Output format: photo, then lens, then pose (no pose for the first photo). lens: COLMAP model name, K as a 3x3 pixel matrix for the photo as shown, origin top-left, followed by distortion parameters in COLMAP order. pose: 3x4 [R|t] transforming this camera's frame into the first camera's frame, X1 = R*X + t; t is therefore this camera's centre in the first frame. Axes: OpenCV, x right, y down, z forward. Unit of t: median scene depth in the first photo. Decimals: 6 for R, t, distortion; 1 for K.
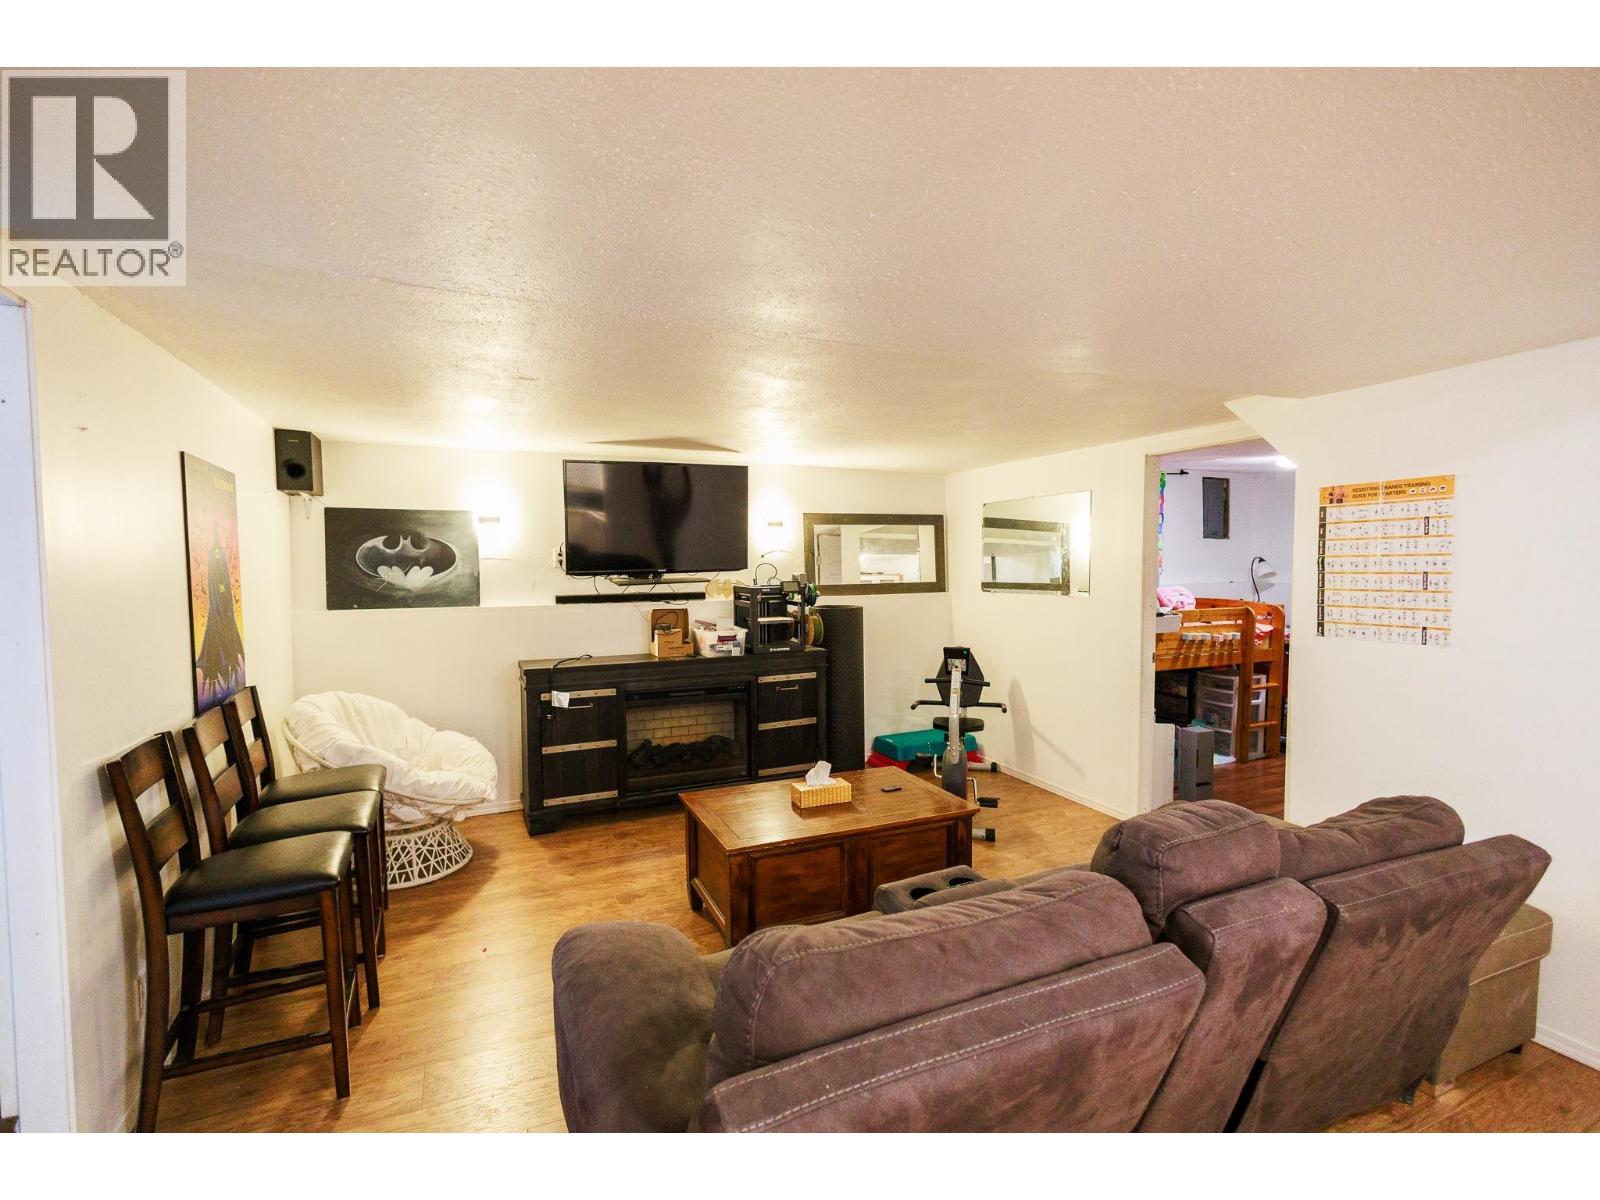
lens RADIAL K [[740.5, 0, 800.0], [0, 740.5, 600.0], [0, 0, 1]] dist [0.001317, 0.001270]
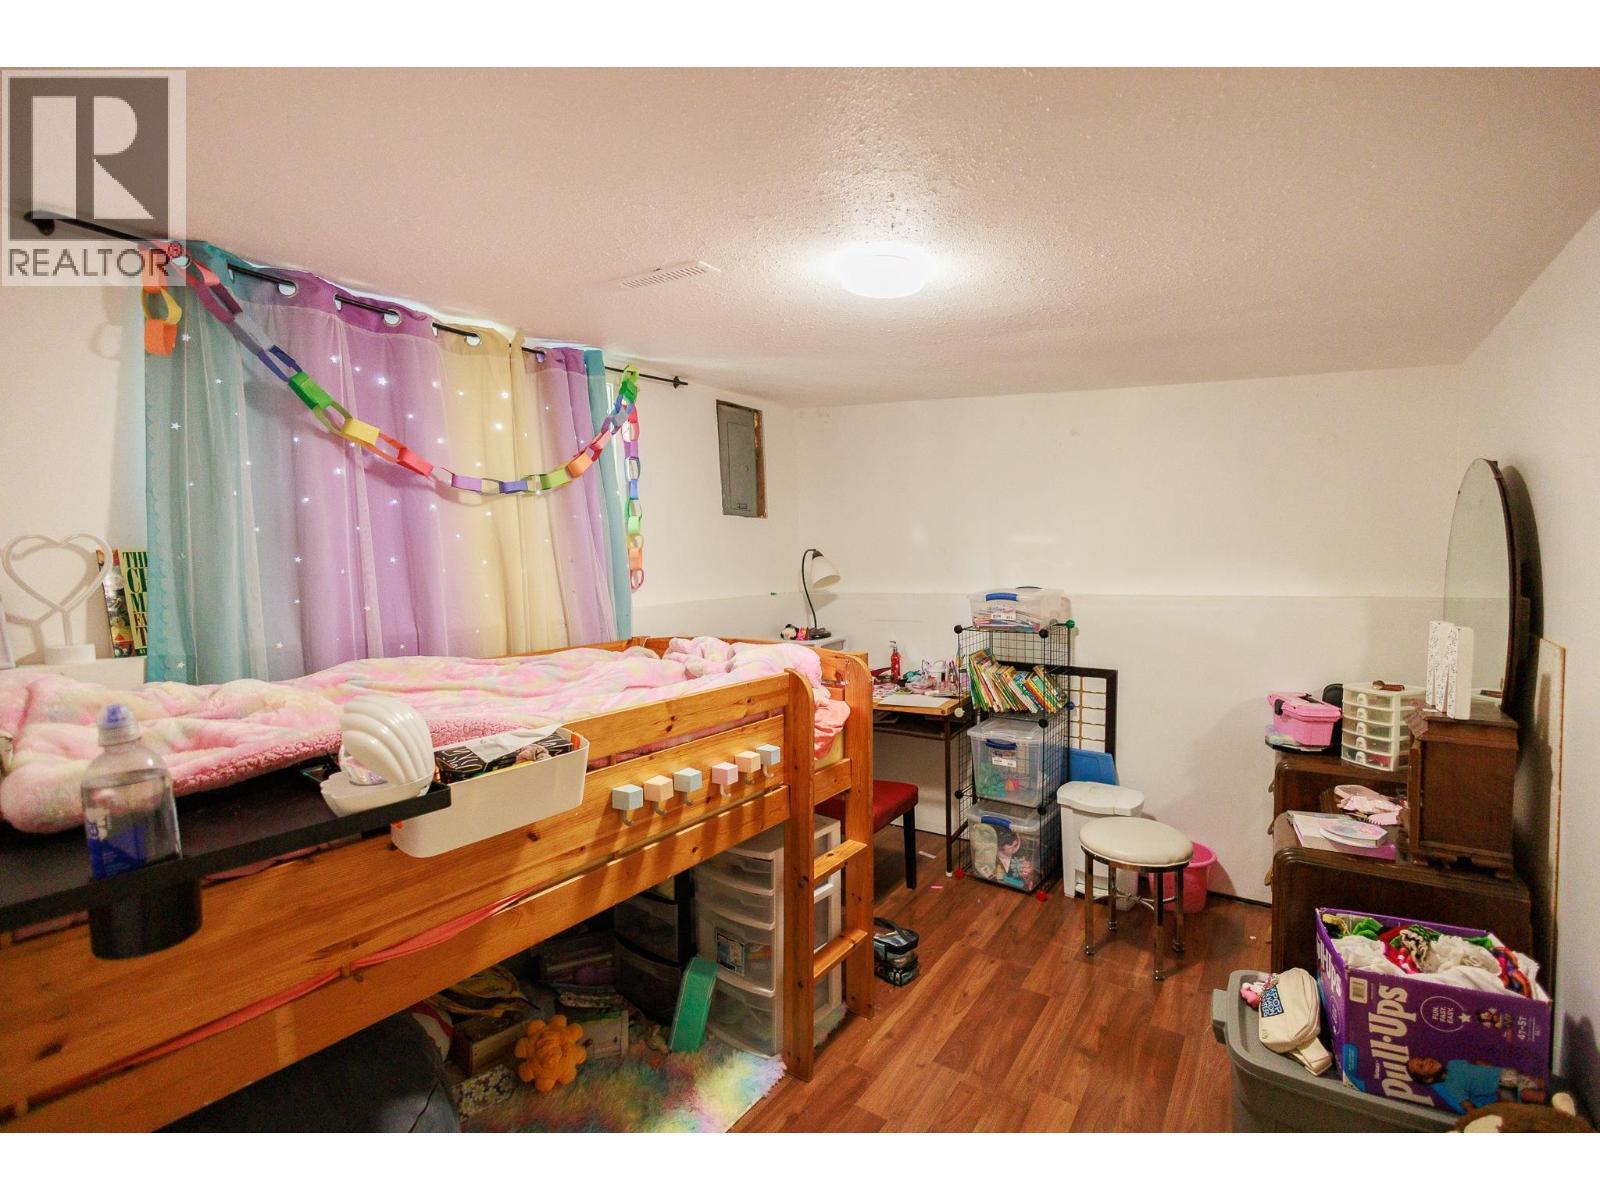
lens RADIAL K [[740.5, 0, 800.0], [0, 740.5, 600.0], [0, 0, 1]] dist [0.001317, 0.001270]
pose [[0.857953, -0.041459, 0.512053, 0.420529], [0.043621, 0.999018, 0.007798, -0.031313], [-0.511873, 0.015646, 0.858918, 0.682512]]
